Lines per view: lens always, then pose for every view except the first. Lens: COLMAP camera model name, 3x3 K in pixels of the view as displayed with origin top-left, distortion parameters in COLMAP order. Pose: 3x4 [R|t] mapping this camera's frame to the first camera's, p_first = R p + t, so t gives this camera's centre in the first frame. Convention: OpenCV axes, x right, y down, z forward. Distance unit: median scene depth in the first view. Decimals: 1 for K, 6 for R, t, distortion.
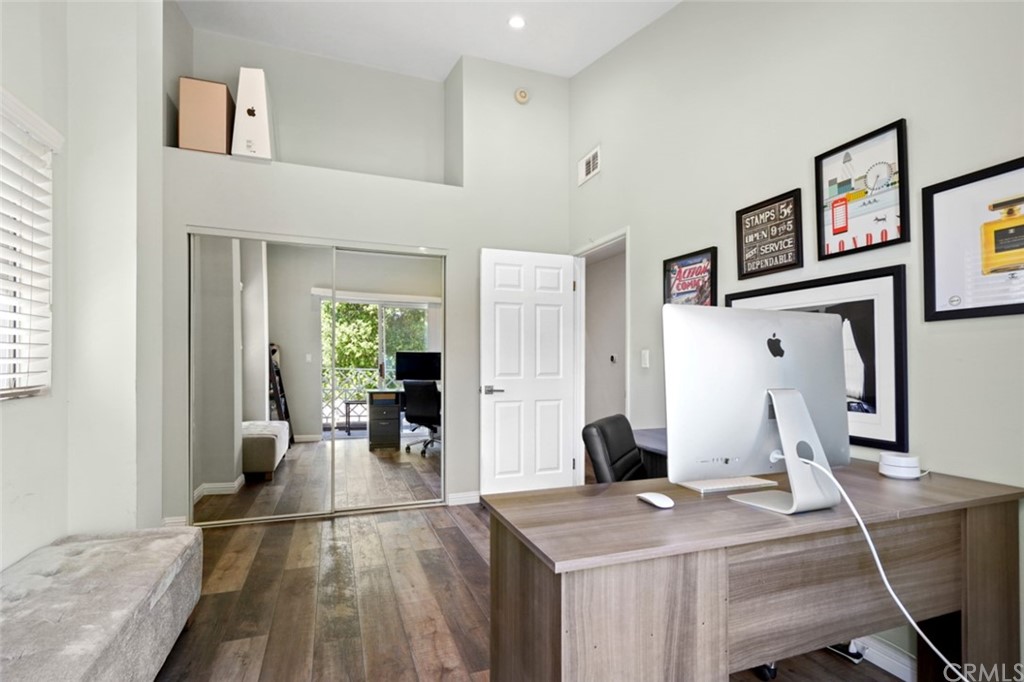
lens RADIAL K [[488.7, 0, 514.0], [0, 488.7, 357.5], [0, 0, 1]] dist [-0.000949, -0.000124]
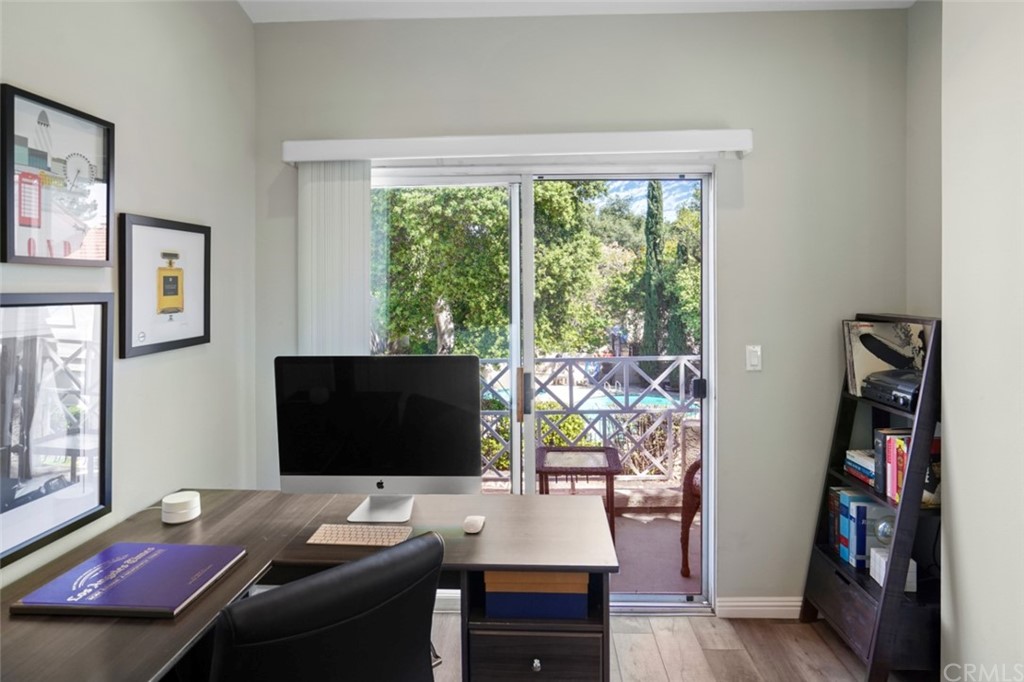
lens RADIAL K [[561.8, 0, 528.7], [0, 561.8, 294.4], [0, 0, 1]] dist [-0.016447, -0.000298]
pose [[-0.929746, 0.001118, 0.368200, -0.219658], [0.001518, 0.999999, 0.000798, -0.170621], [-0.368198, 0.001301, -0.929746, 1.485161]]
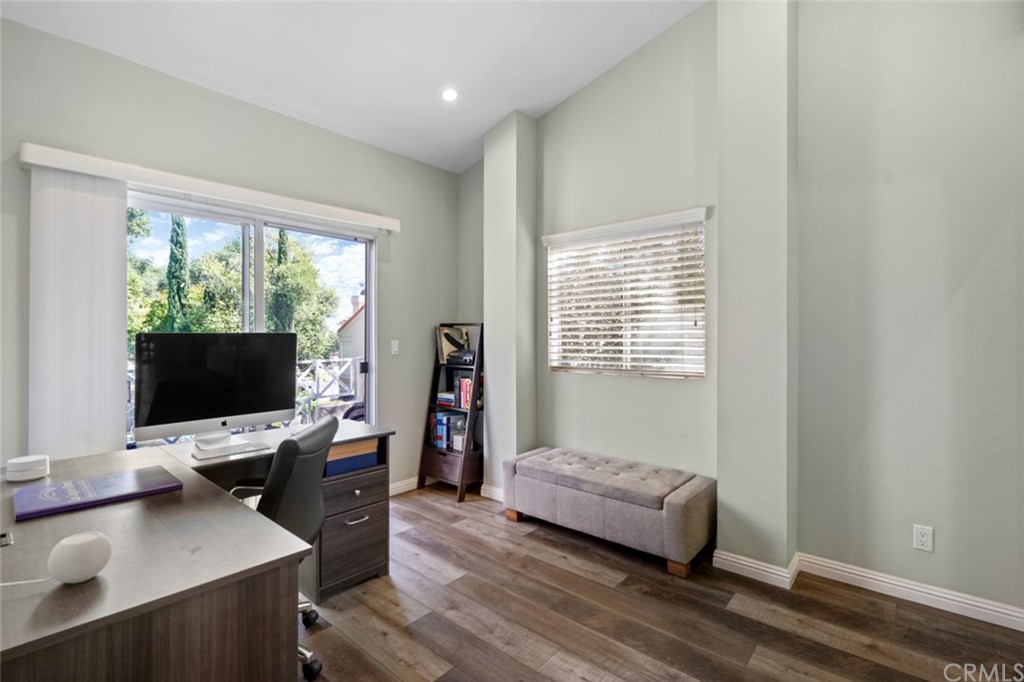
lens RADIAL K [[469.3, 0, 513.0], [0, 469.3, 337.5], [0, 0, 1]] dist [-0.002525, -0.000196]
pose [[-0.875432, 0.001386, -0.483339, 0.290514], [0.004189, 0.999980, -0.004720, -0.050155], [0.483322, -0.006157, -0.875421, 2.024864]]
